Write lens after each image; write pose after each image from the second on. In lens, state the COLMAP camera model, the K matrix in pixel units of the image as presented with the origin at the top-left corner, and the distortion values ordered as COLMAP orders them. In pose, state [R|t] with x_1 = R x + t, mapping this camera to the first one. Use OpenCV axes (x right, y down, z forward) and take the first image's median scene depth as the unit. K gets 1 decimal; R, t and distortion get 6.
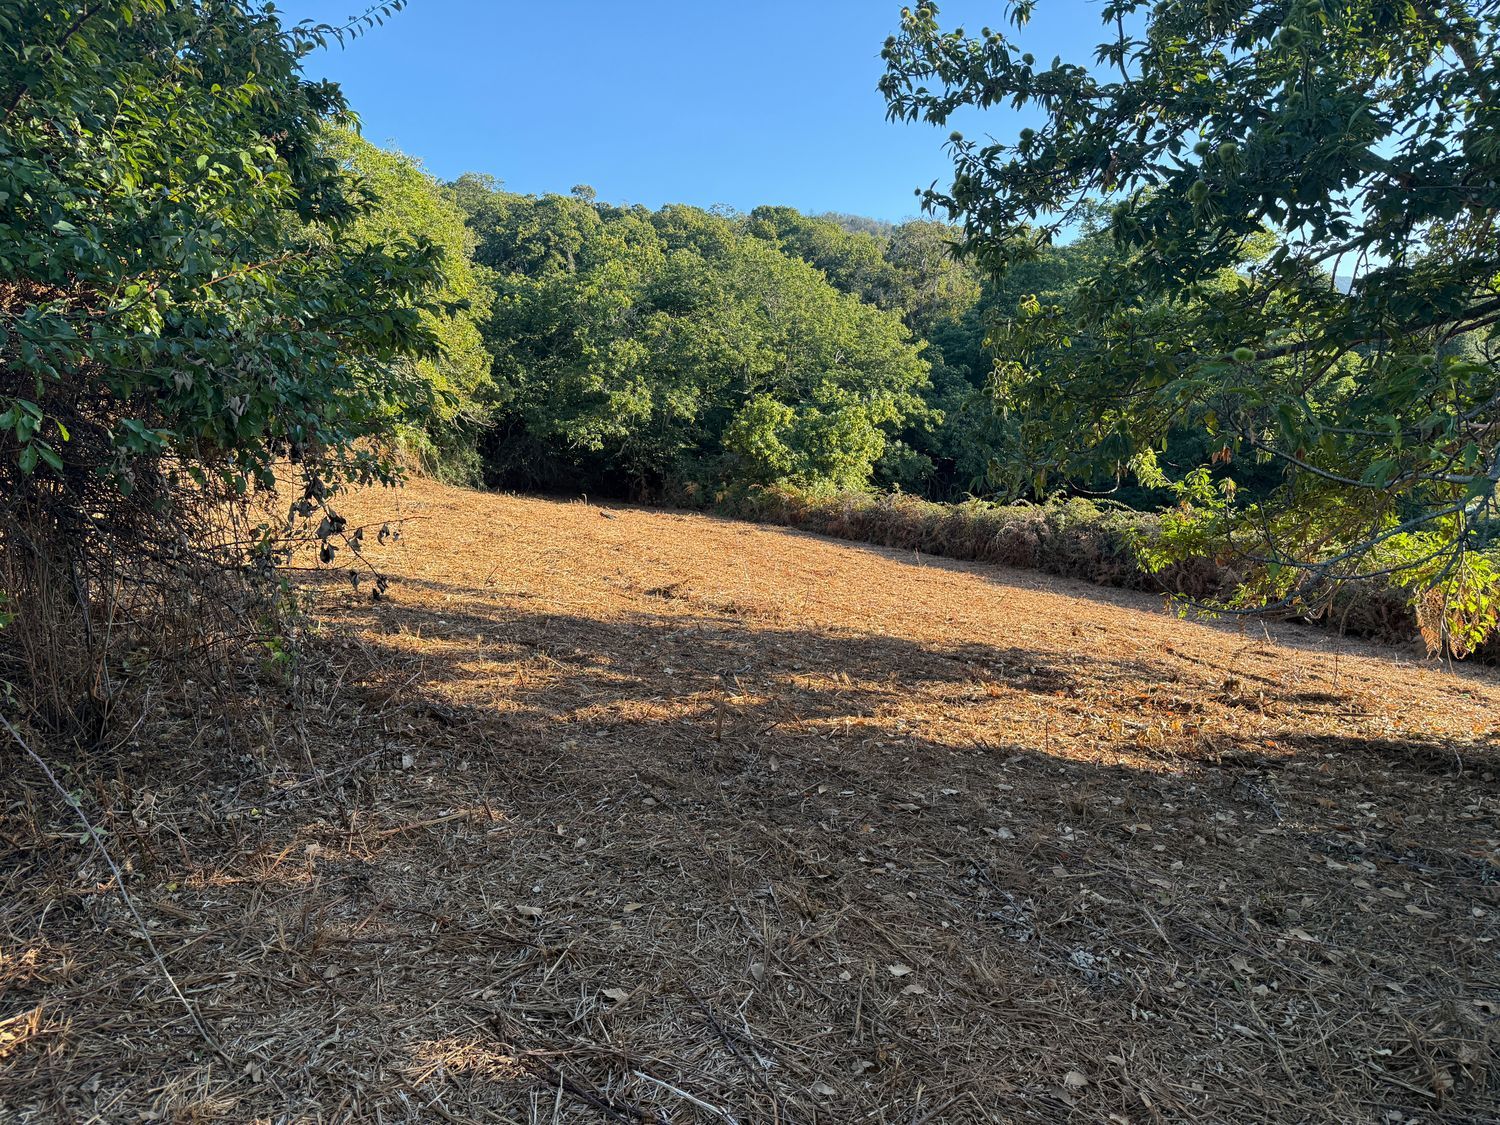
lens RADIAL K [[1047.5, 0, 752.8], [0, 1047.5, 579.4], [0, 0, 1]] dist [0.046779, -0.045263]
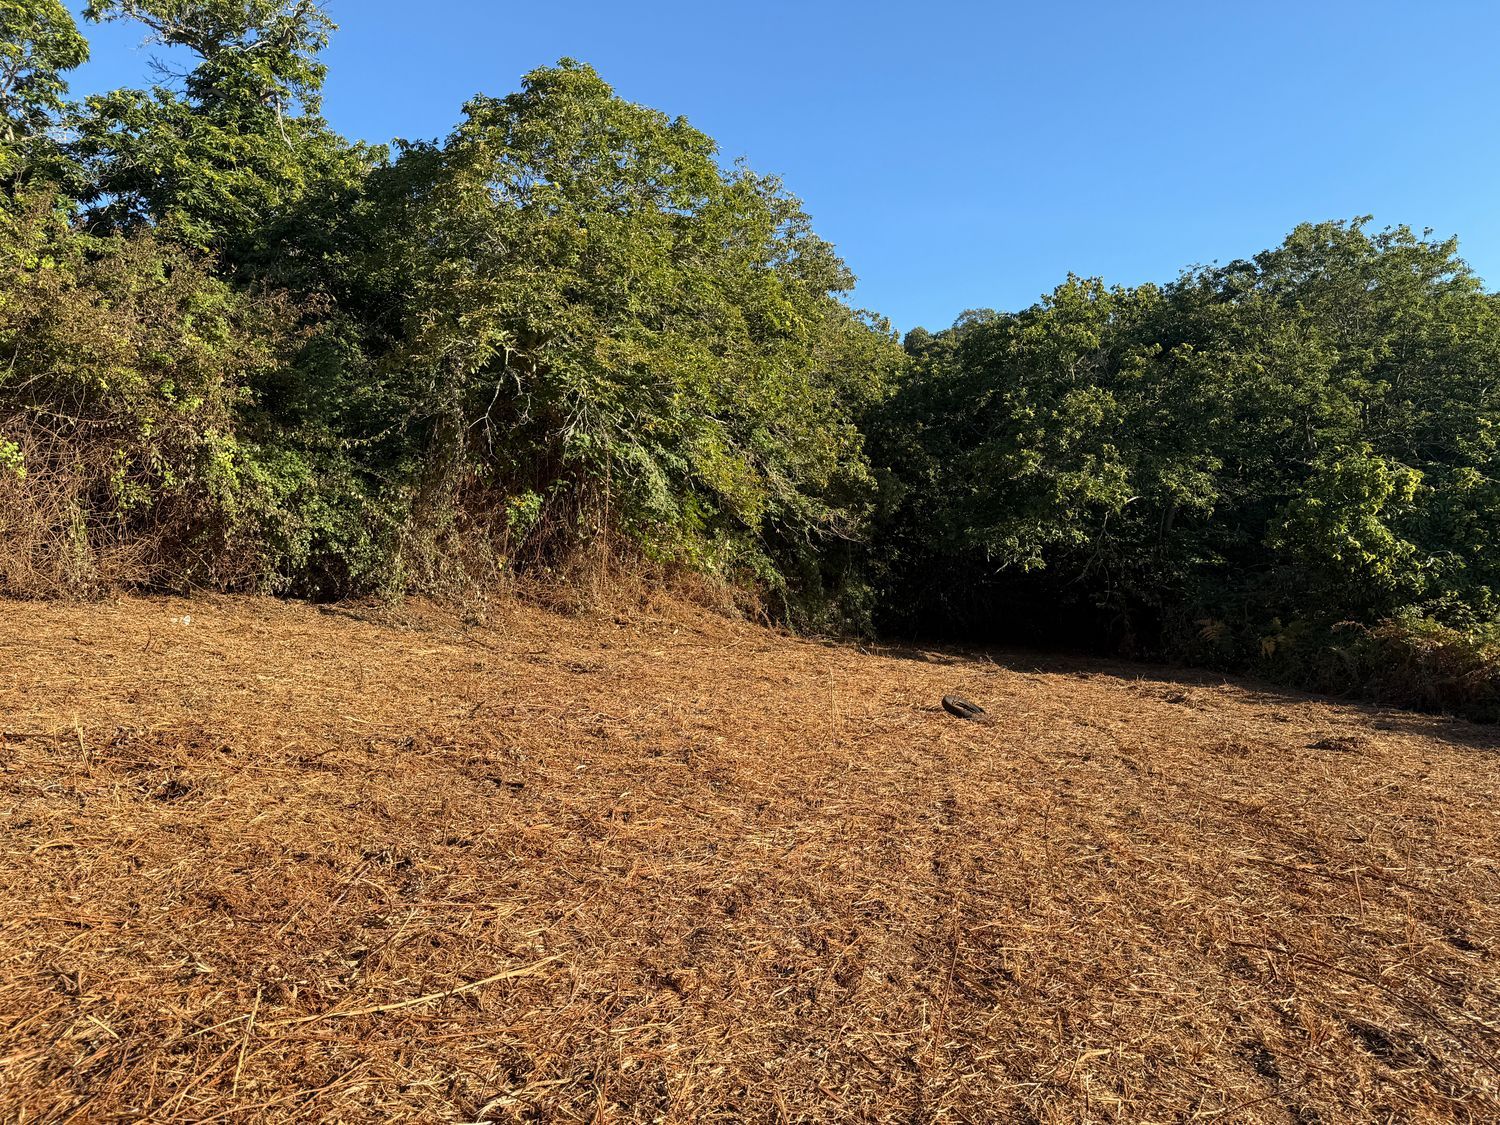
lens RADIAL K [[1047.5, 0, 753.5], [0, 1047.5, 565.1], [0, 0, 1]] dist [0.046779, -0.045263]
pose [[0.880338, -0.051895, -0.471499, -0.006747], [-0.019117, 0.989308, -0.144581, -0.036669], [0.473961, 0.136294, 0.869934, 0.401087]]
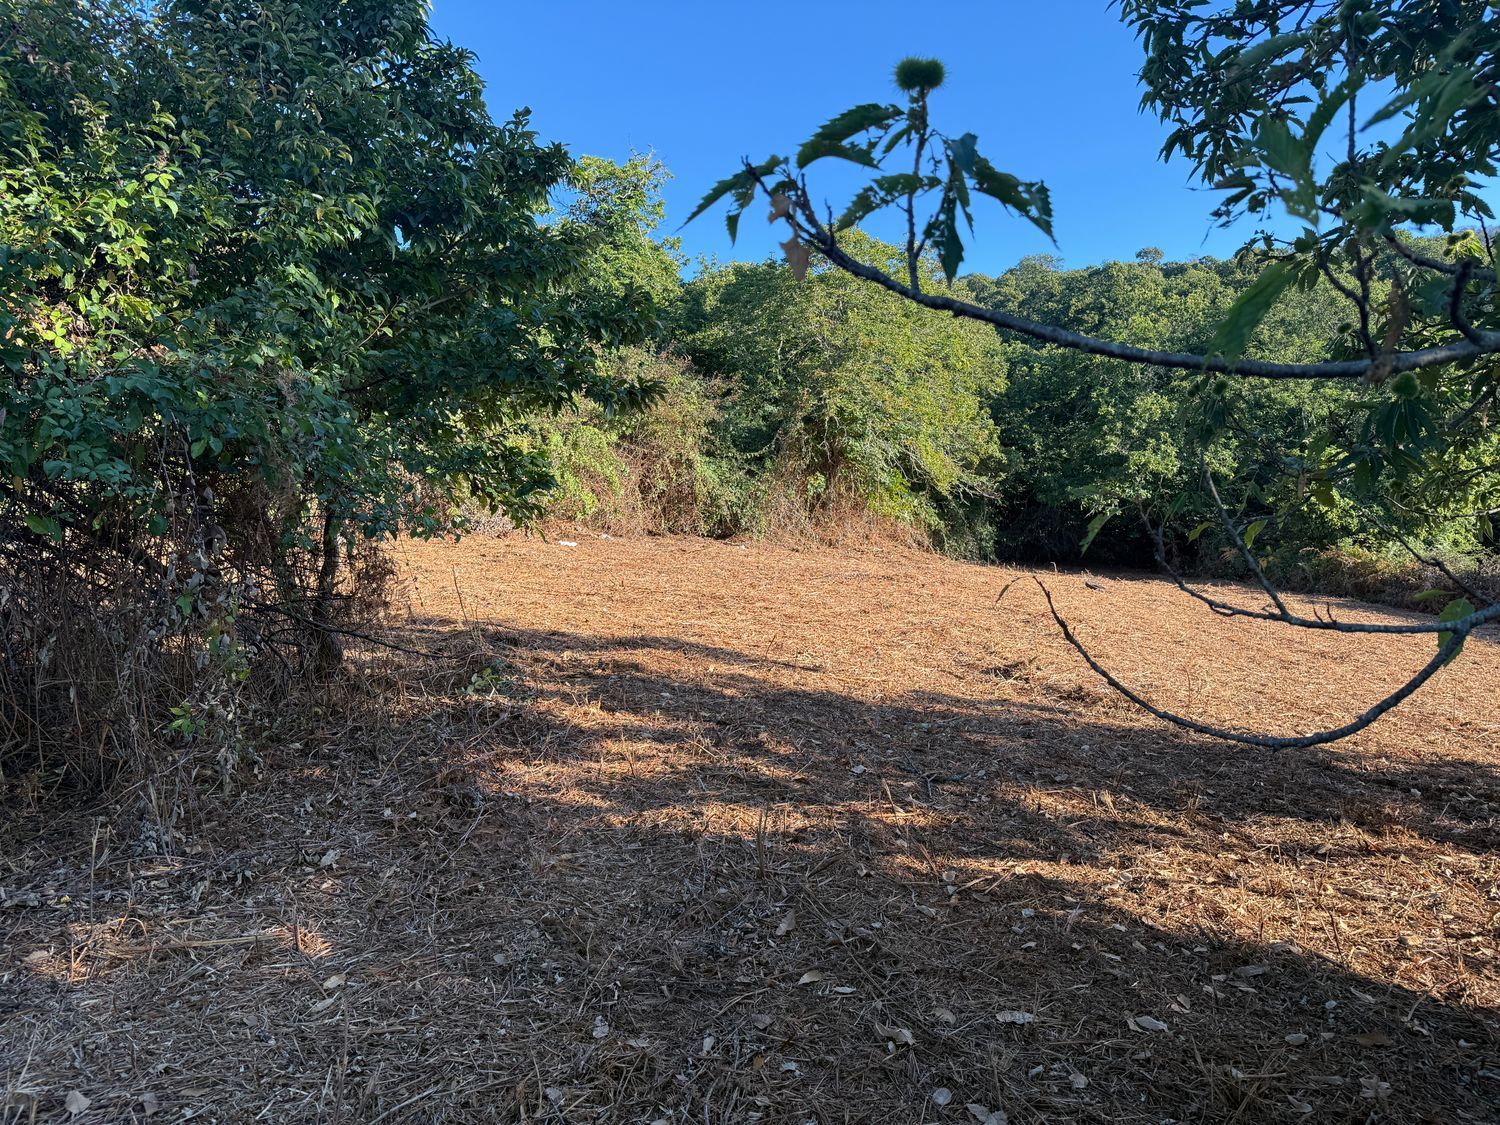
lens RADIAL K [[1047.5, 0, 754.5], [0, 1047.5, 569.3], [0, 0, 1]] dist [0.046779, -0.045263]
pose [[0.860182, -0.023727, -0.509435, 0.048959], [-0.018785, 0.996765, -0.078143, 0.000415], [0.509641, 0.076787, 0.856954, 0.055586]]
